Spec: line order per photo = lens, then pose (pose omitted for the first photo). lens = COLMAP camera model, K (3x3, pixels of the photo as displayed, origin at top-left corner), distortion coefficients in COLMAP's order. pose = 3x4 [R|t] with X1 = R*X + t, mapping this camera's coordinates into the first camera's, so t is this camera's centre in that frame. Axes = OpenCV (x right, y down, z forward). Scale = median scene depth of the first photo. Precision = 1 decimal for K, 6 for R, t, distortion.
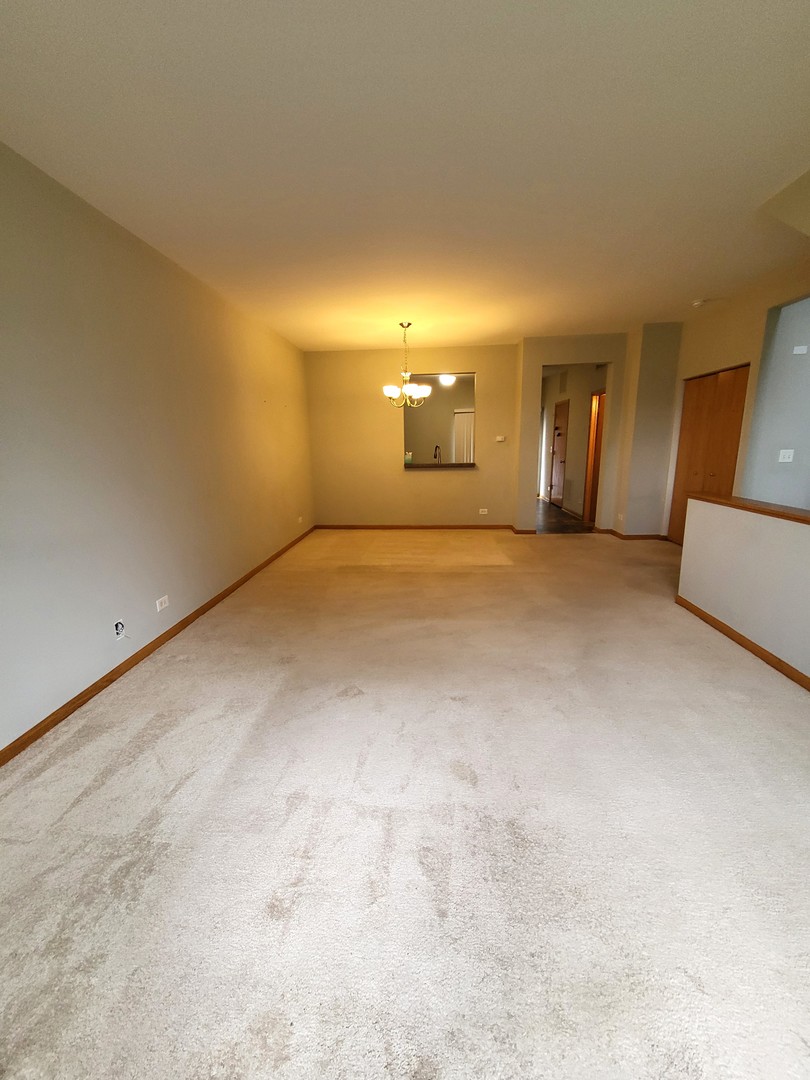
lens RADIAL K [[404.2, 0, 402.1], [0, 404.2, 536.0], [0, 0, 1]] dist [0.007066, -0.000728]
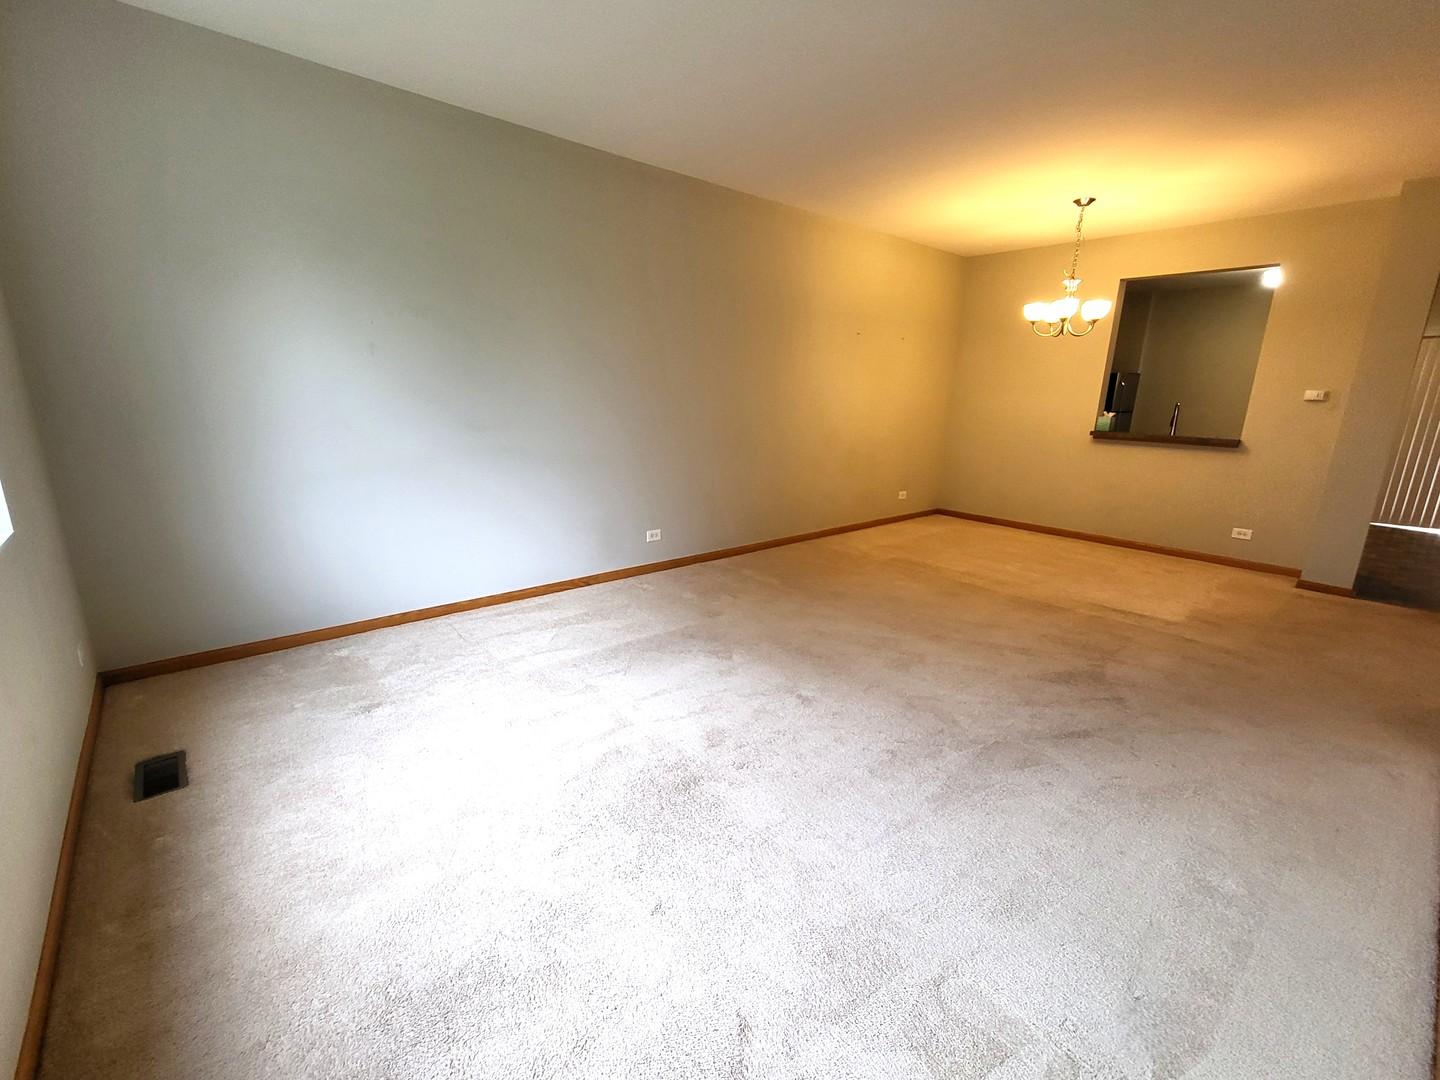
lens RADIAL K [[581.4, 0, 717.6], [0, 581.4, 539.6], [0, 0, 1]] dist [0.001916, -0.000553]
pose [[0.737533, 0.203807, -0.643823, 0.487135], [-0.186731, 0.977748, 0.095604, 0.003899], [0.648981, 0.049710, 0.759179, -0.020698]]
